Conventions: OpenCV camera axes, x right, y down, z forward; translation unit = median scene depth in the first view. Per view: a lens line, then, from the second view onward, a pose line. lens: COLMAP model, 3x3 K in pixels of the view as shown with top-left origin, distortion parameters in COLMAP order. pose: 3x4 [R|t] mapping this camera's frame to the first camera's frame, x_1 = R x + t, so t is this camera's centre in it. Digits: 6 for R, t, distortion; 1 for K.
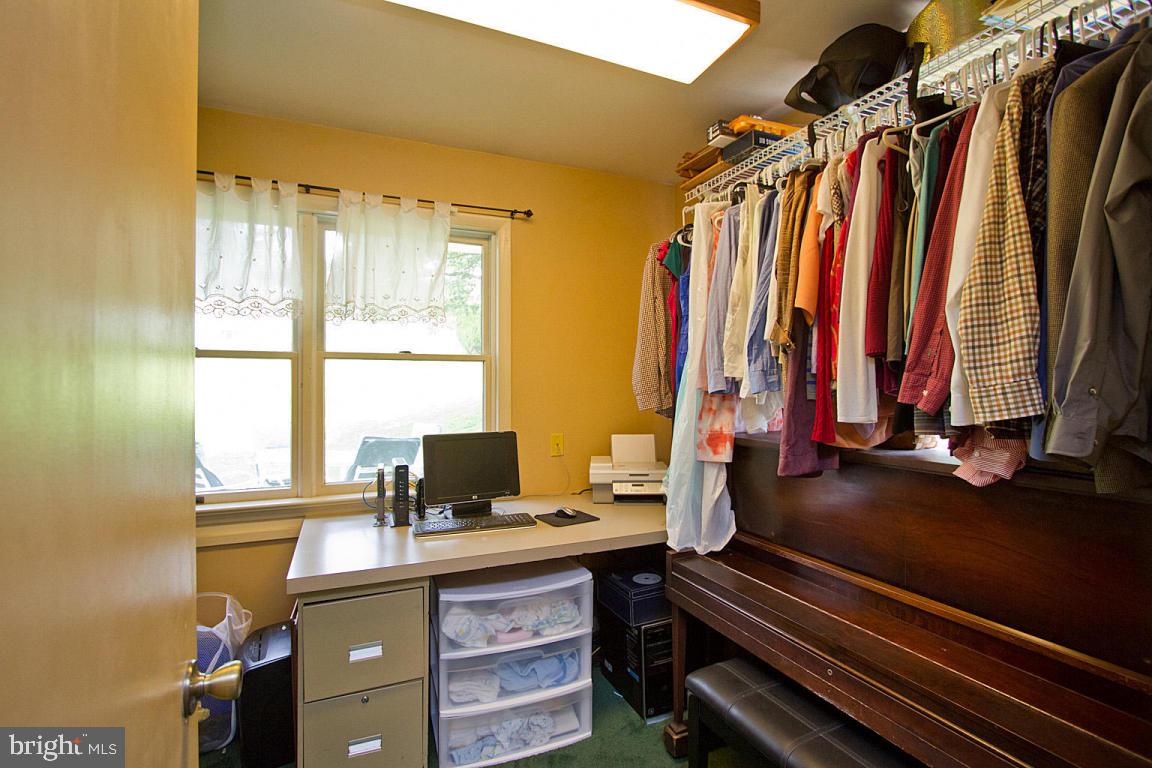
lens RADIAL K [[532.4, 0, 576.0], [0, 532.4, 384.0], [0, 0, 1]] dist [-0.017951, 0.001813]
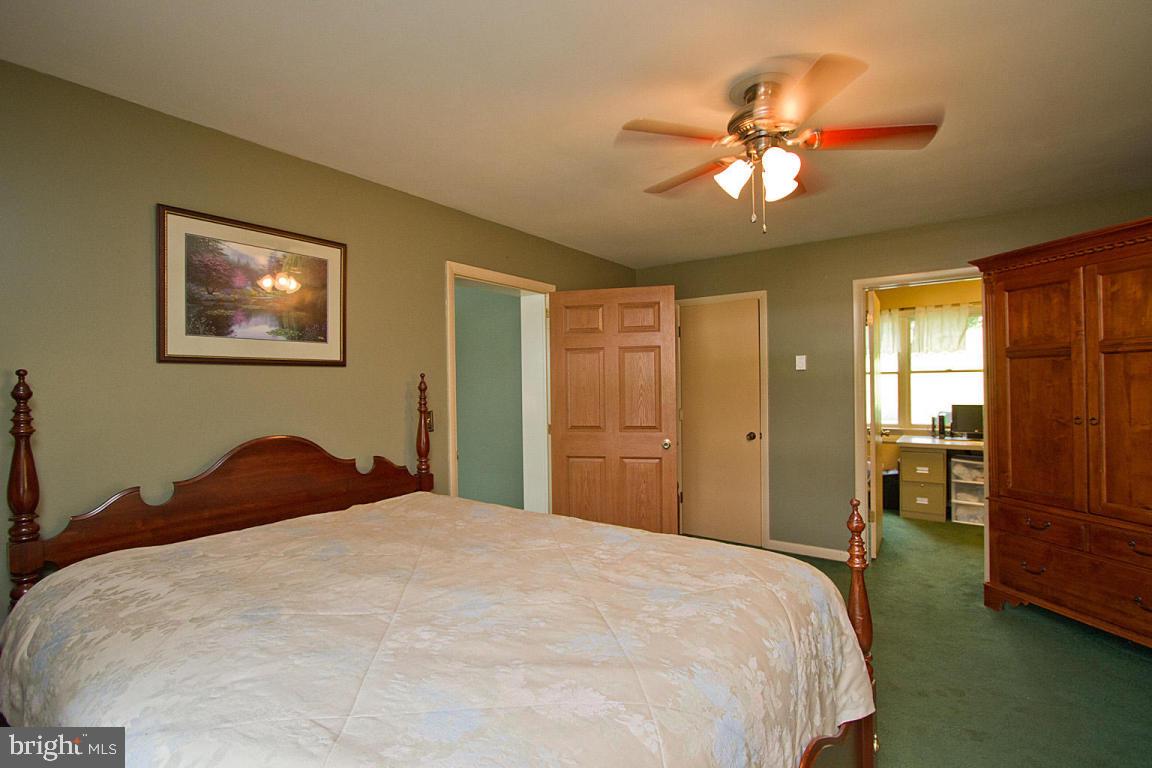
lens RADIAL K [[532.4, 0, 576.0], [0, 532.4, 384.0], [0, 0, 1]] dist [-0.017951, 0.001813]
pose [[0.527525, 0.003230, -0.849533, 0.888579], [0.010734, 0.999888, 0.010468, -0.047833], [0.849472, -0.014641, 0.527431, -1.807106]]
